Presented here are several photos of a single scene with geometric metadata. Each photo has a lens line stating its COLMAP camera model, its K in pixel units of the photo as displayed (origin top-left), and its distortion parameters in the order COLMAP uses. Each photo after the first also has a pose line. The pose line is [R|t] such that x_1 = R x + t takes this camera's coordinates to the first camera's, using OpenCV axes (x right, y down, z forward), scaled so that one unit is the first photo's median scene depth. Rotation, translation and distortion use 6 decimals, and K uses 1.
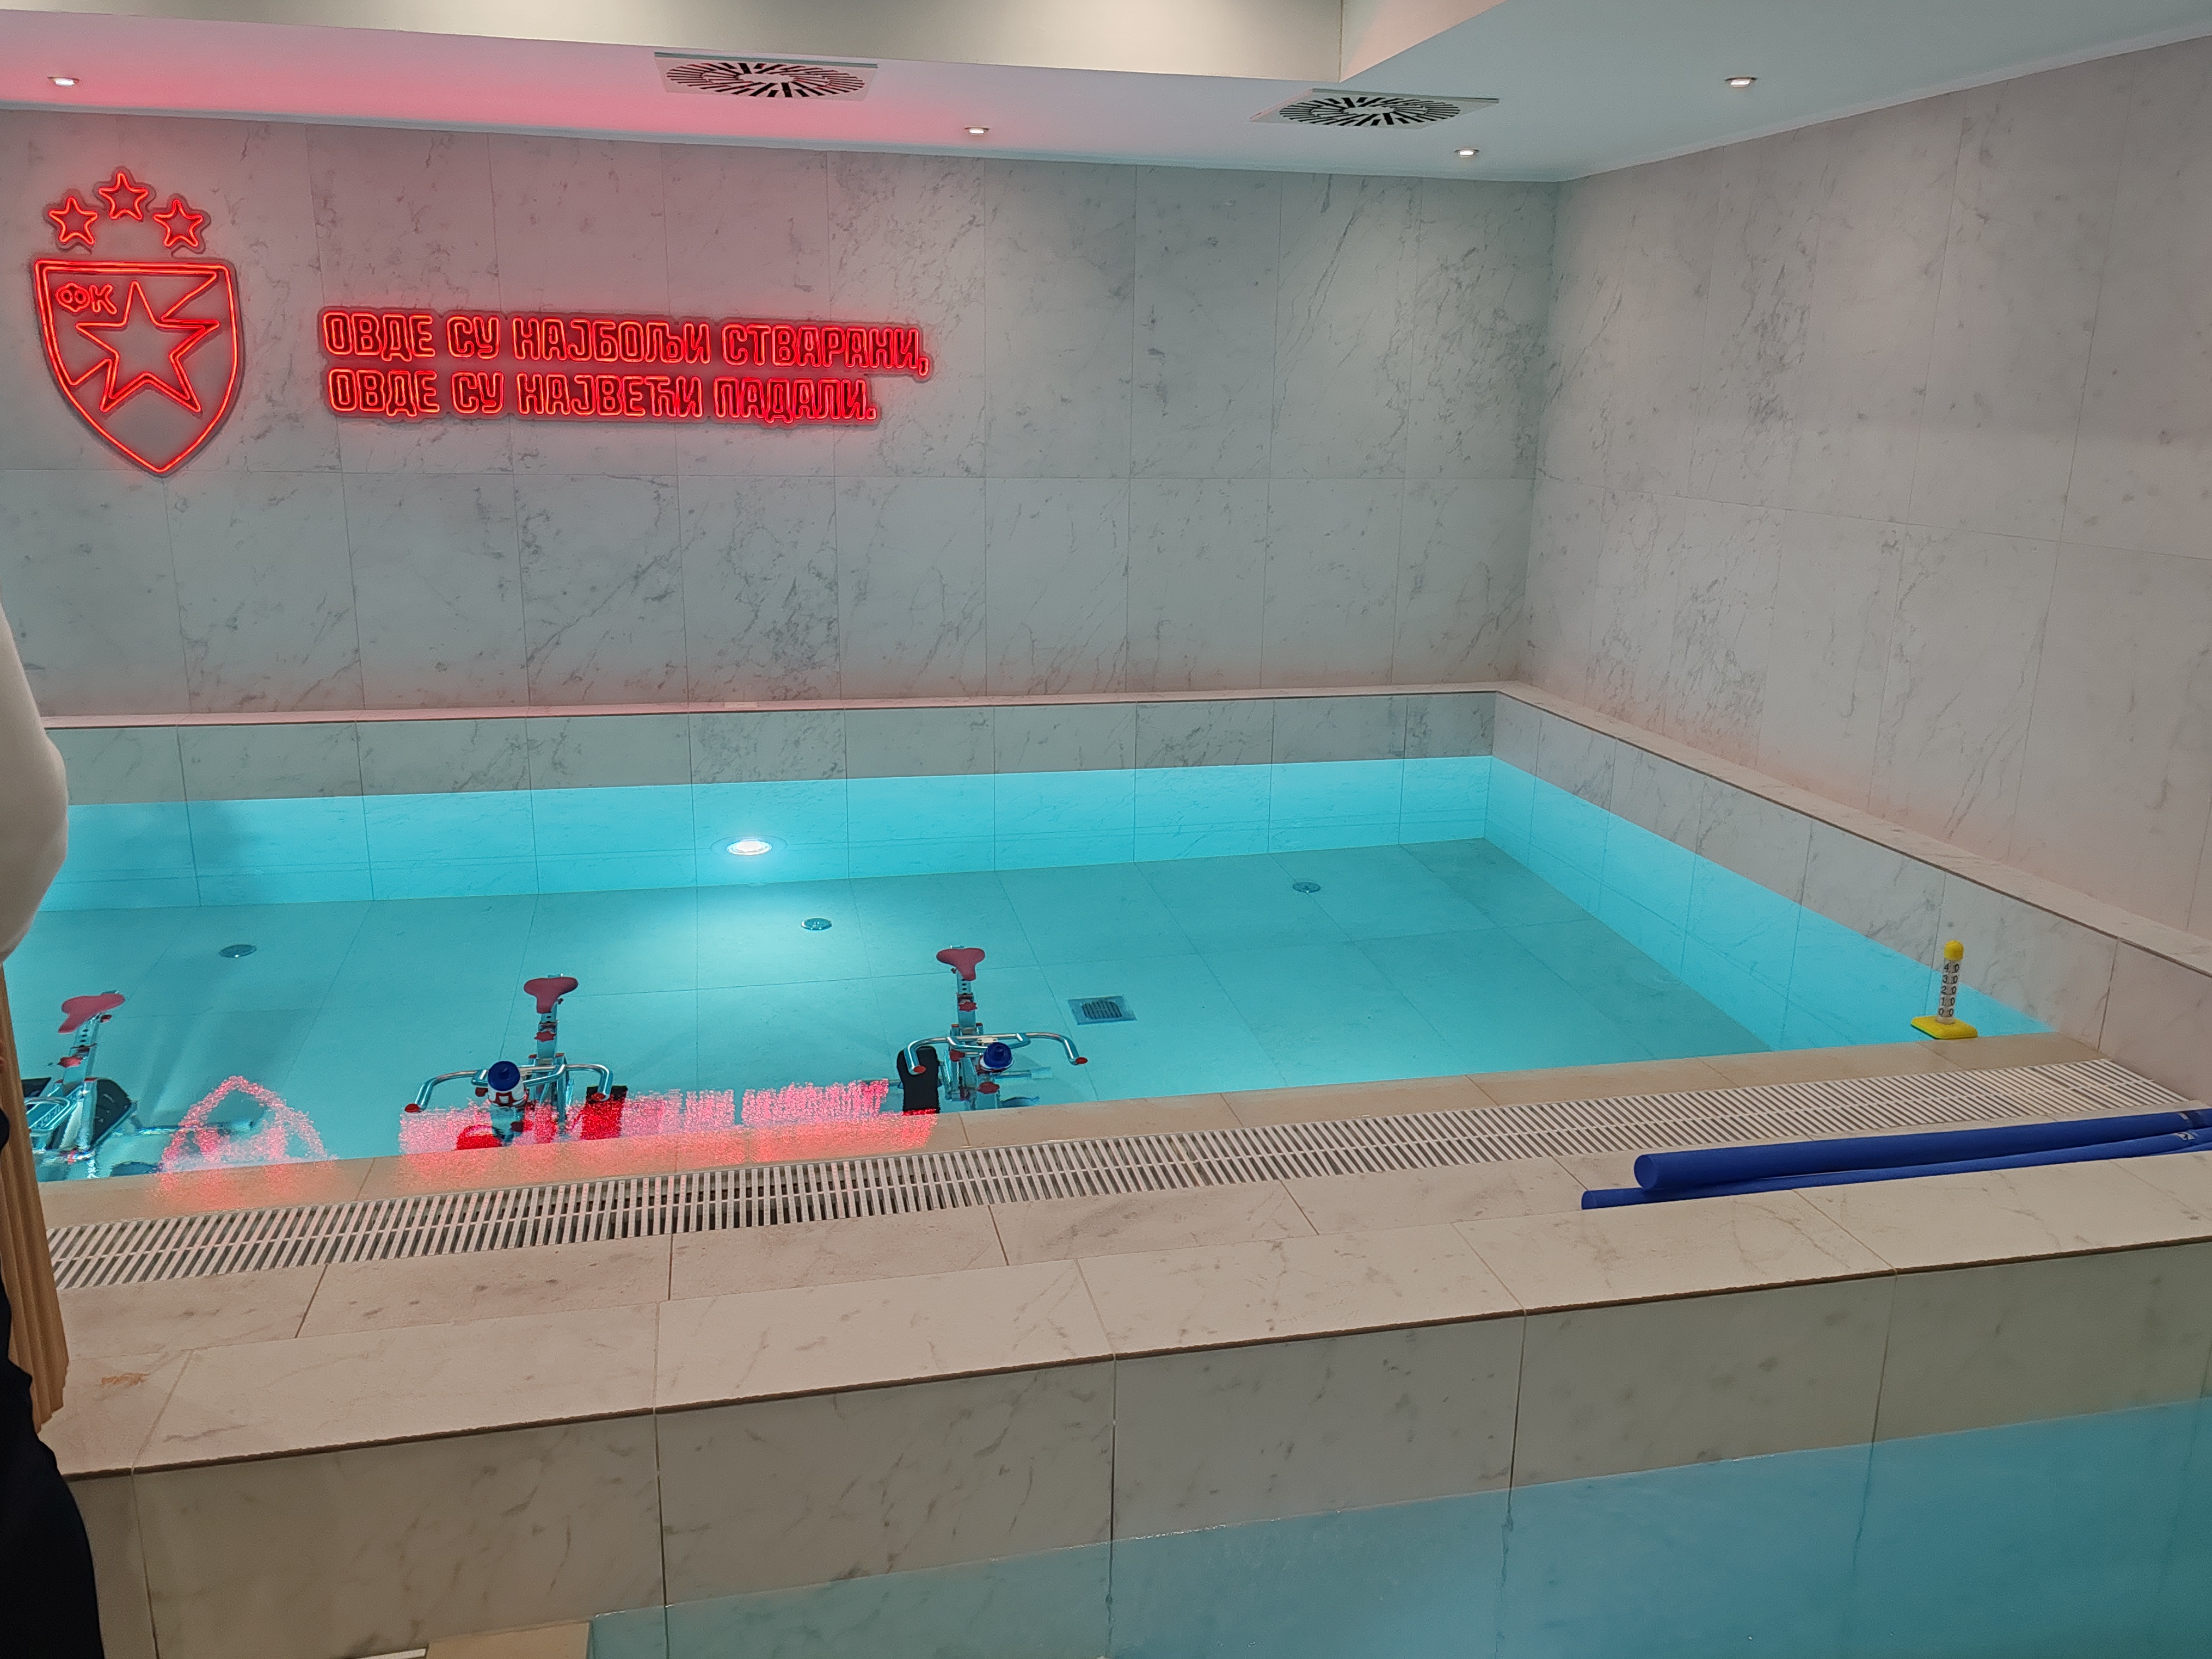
lens RADIAL K [[1705.7, 0, 1115.8], [0, 1705.7, 827.7], [0, 0, 1]] dist [0.014031, -0.000342]
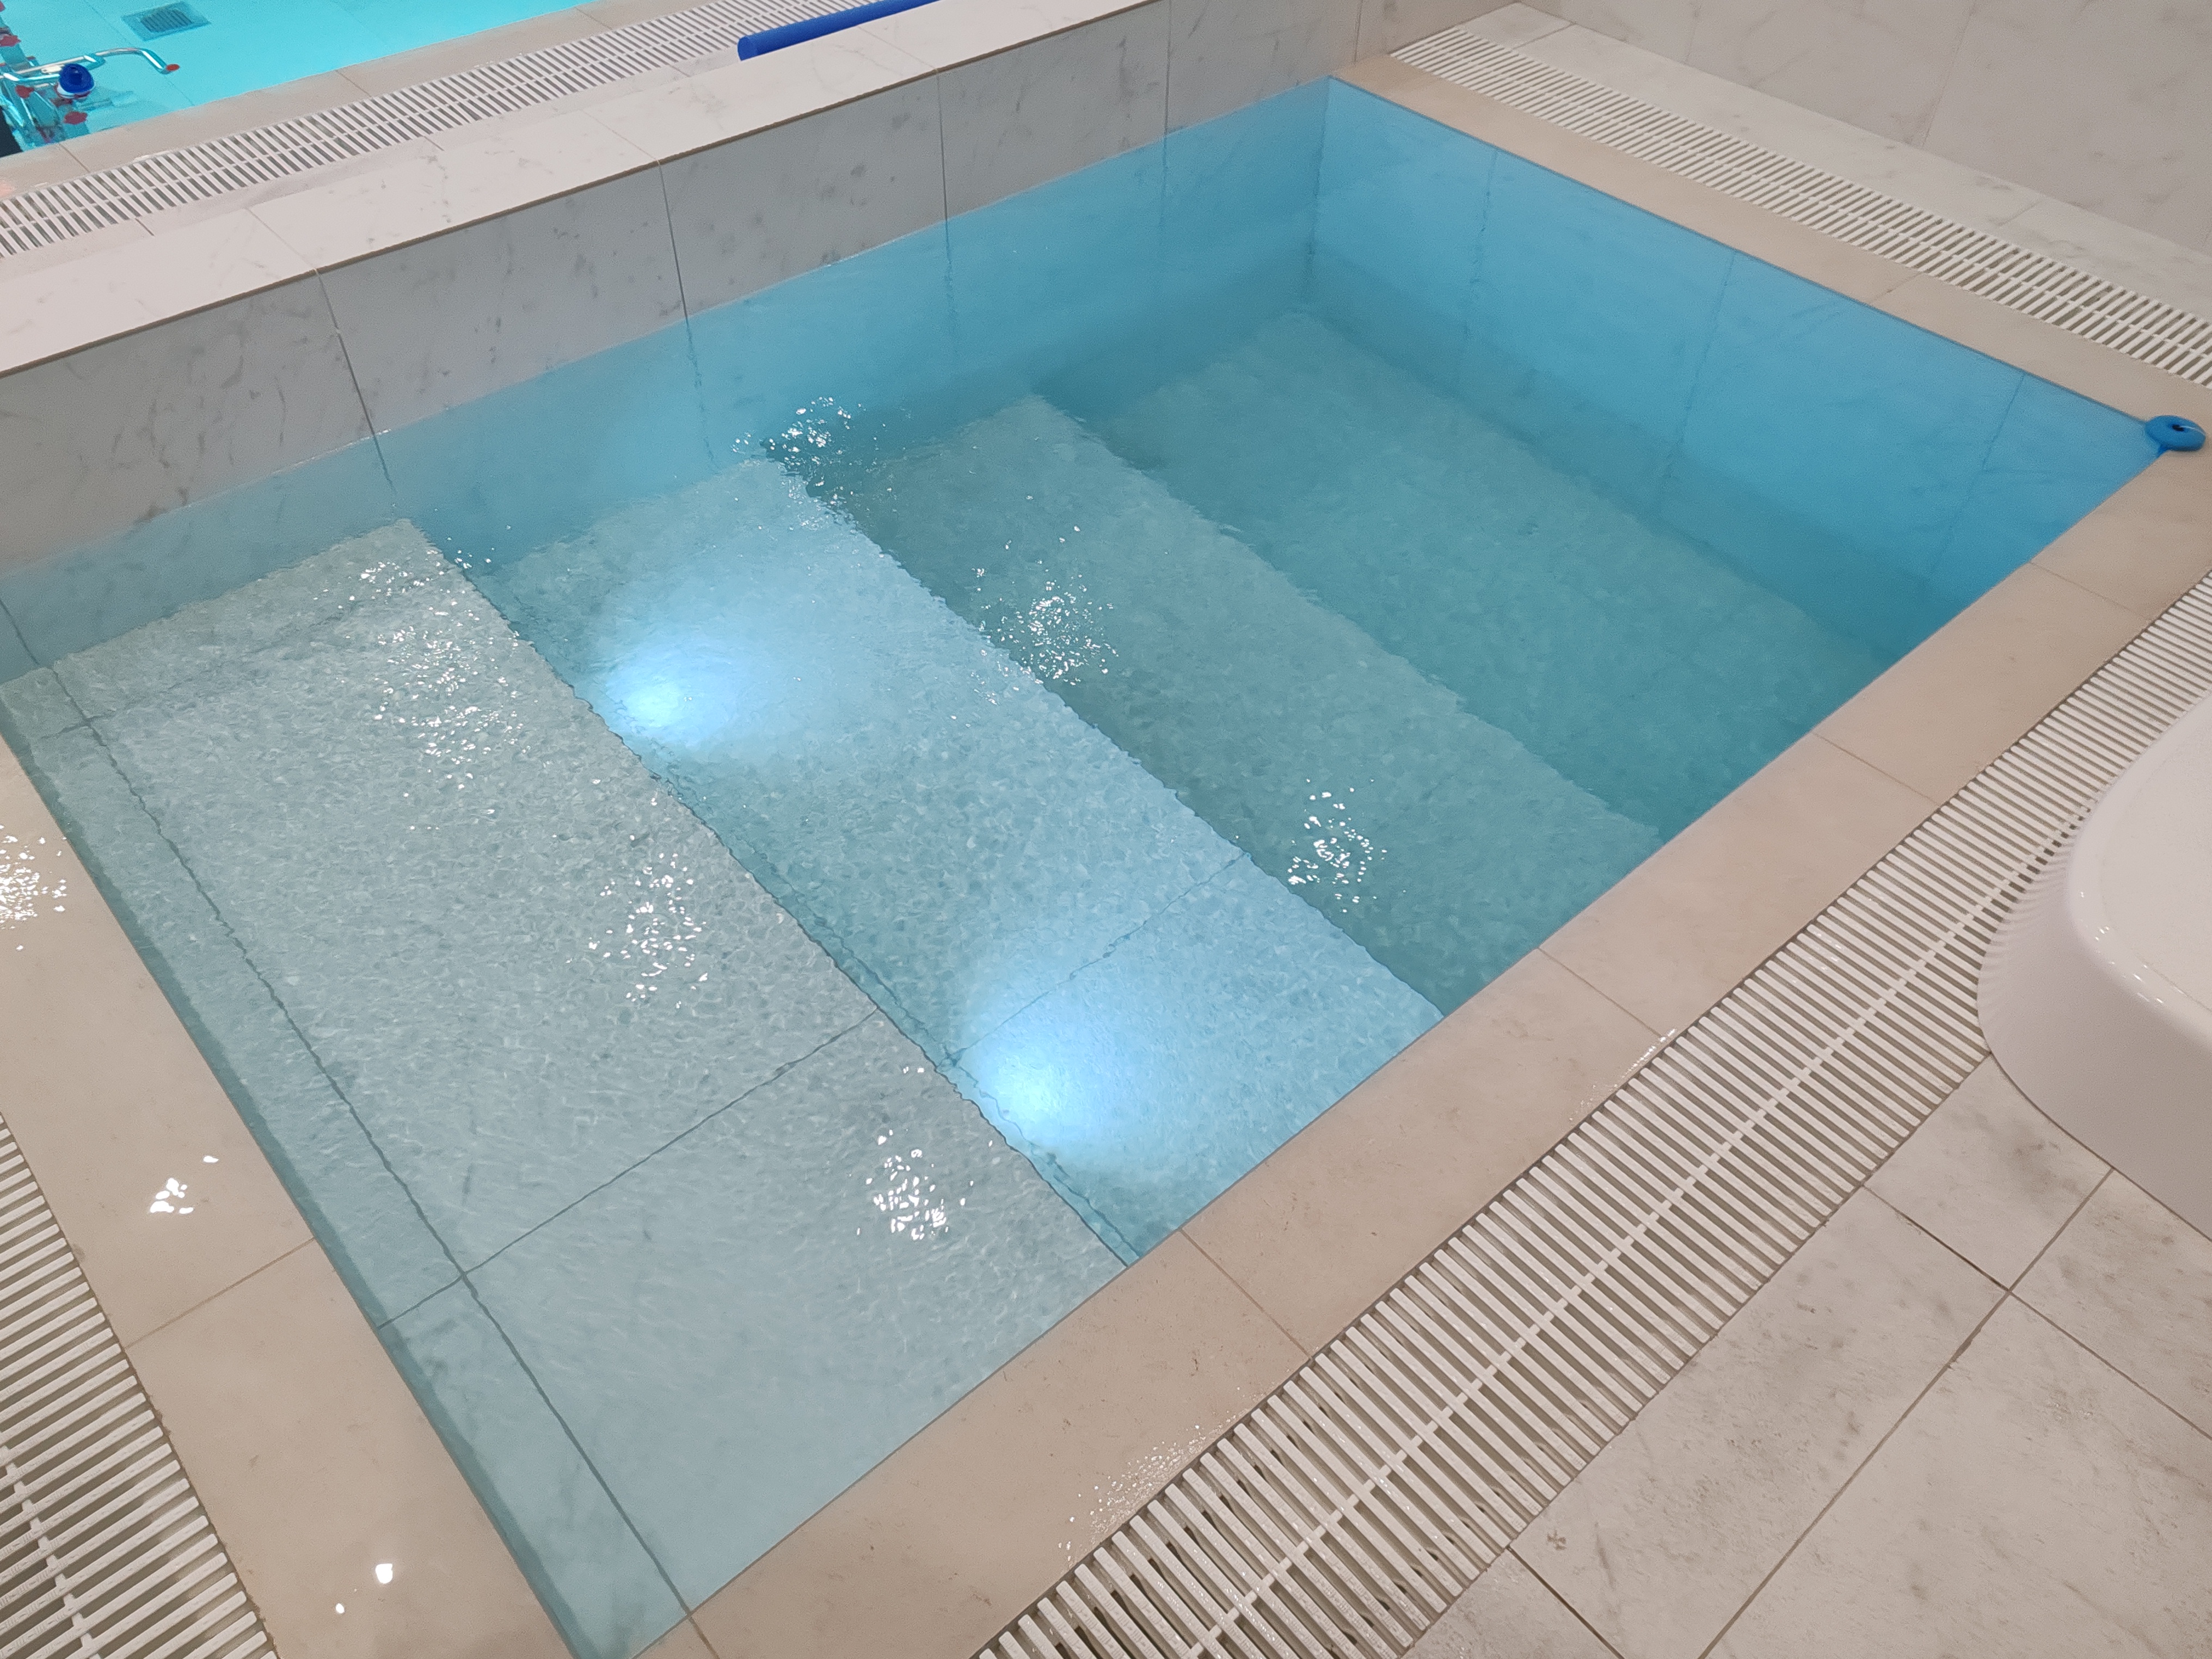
lens RADIAL K [[1705.7, 0, 1115.8], [0, 1705.7, 827.7], [0, 0, 1]] dist [0.014031, -0.000342]
pose [[0.878189, -0.342430, 0.333956, -0.036844], [0.119988, 0.833582, 0.539207, 0.058878], [-0.463020, -0.433454, 0.773130, -0.262068]]
